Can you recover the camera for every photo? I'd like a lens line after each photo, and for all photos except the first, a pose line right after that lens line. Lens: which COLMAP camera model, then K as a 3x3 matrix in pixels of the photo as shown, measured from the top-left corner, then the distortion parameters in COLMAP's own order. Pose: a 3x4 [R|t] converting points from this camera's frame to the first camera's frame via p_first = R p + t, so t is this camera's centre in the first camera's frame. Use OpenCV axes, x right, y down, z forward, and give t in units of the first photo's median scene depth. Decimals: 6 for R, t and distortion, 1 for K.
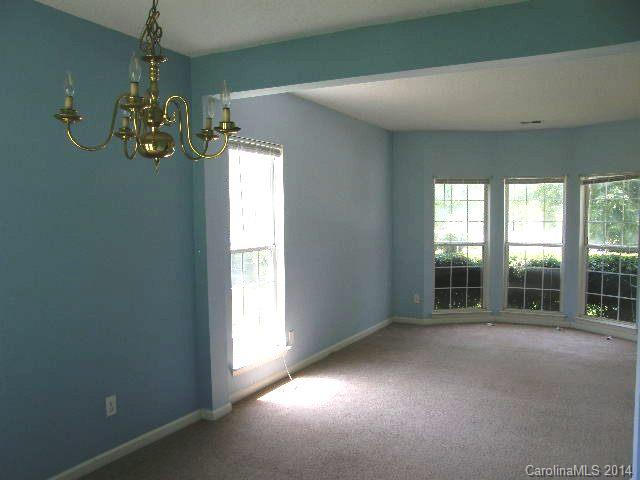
lens RADIAL K [[554.9, 0, 314.6], [0, 554.9, 259.0], [0, 0, 1]] dist [-0.107506, 0.027117]
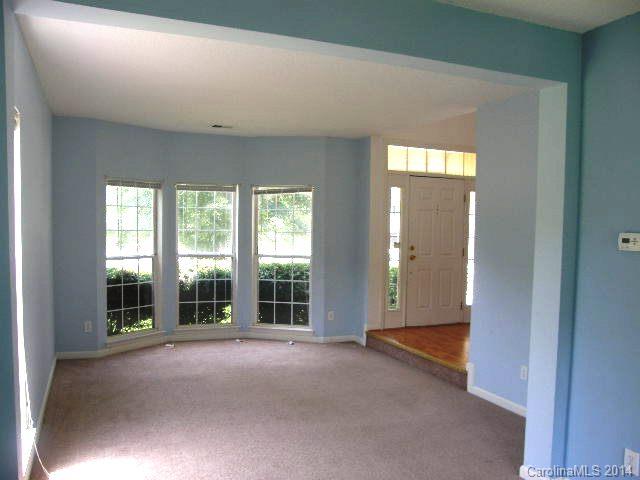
lens RADIAL K [[554.9, 0, 316.3], [0, 554.9, 240.5], [0, 0, 1]] dist [-0.107506, 0.027117]
pose [[0.639322, -0.006767, 0.768909, -0.226869], [0.040956, 0.998842, -0.025263, -0.021029], [-0.767847, 0.047643, 0.638859, 0.251604]]
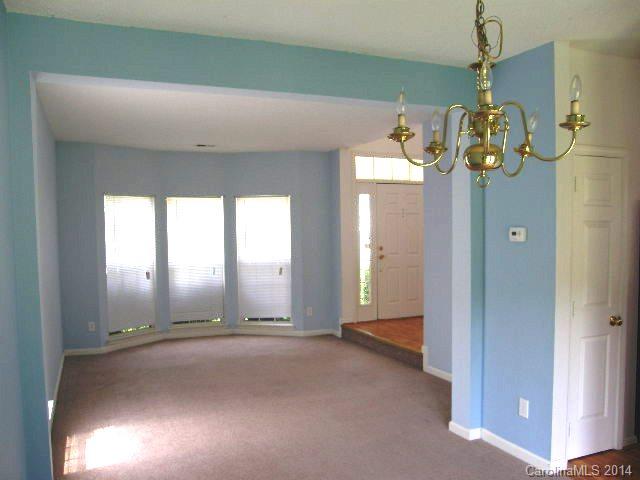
lens RADIAL K [[554.9, 0, 317.0], [0, 554.9, 243.8], [0, 0, 1]] dist [-0.107506, 0.027117]
pose [[0.637132, -0.022317, 0.770431, -0.285448], [0.071842, 0.996949, -0.030533, -0.009938], [-0.767399, 0.074803, 0.636791, 0.147947]]
